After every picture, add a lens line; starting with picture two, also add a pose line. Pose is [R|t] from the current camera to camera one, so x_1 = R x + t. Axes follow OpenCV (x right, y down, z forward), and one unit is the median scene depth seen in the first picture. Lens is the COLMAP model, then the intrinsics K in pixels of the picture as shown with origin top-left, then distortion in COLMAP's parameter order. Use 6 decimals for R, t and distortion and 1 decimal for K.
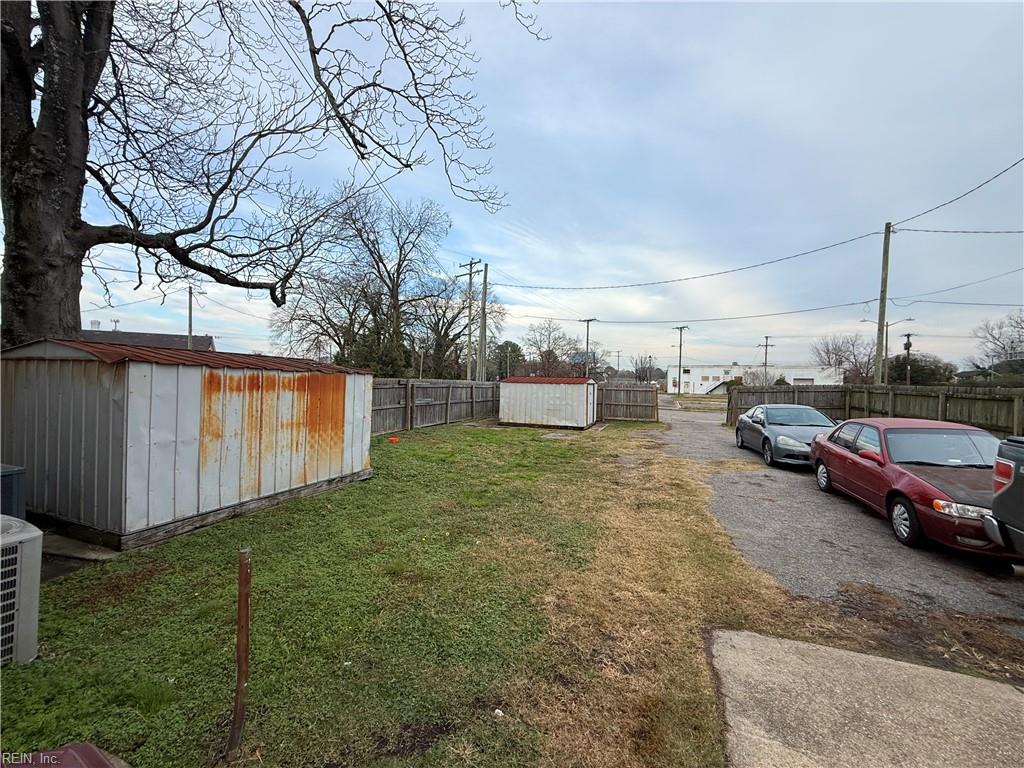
lens RADIAL K [[404.6, 0, 509.2], [0, 404.6, 386.3], [0, 0, 1]] dist [-0.004638, -0.000121]
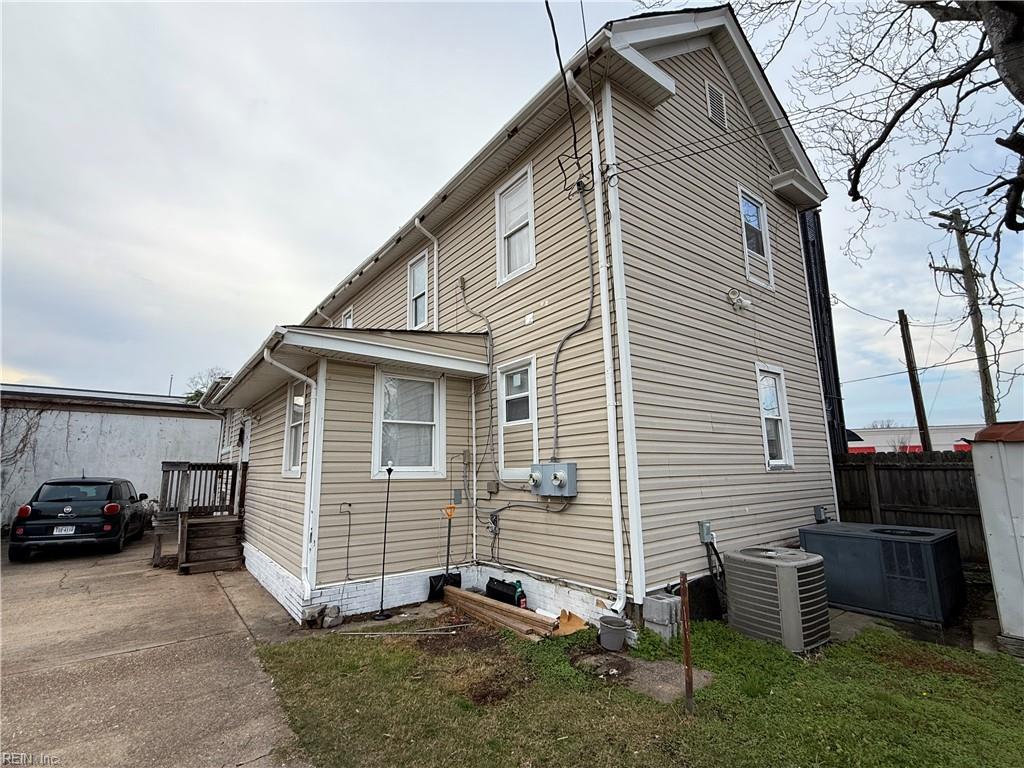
lens RADIAL K [[474.3, 0, 512.0], [0, 474.3, 384.0], [0, 0, 1]] dist [-0.000625, 0.000033]
pose [[-0.543670, -0.164107, -0.823099, 0.373215], [-0.006844, 0.981532, -0.191174, 0.016222], [0.839271, -0.098302, -0.534753, 0.424804]]
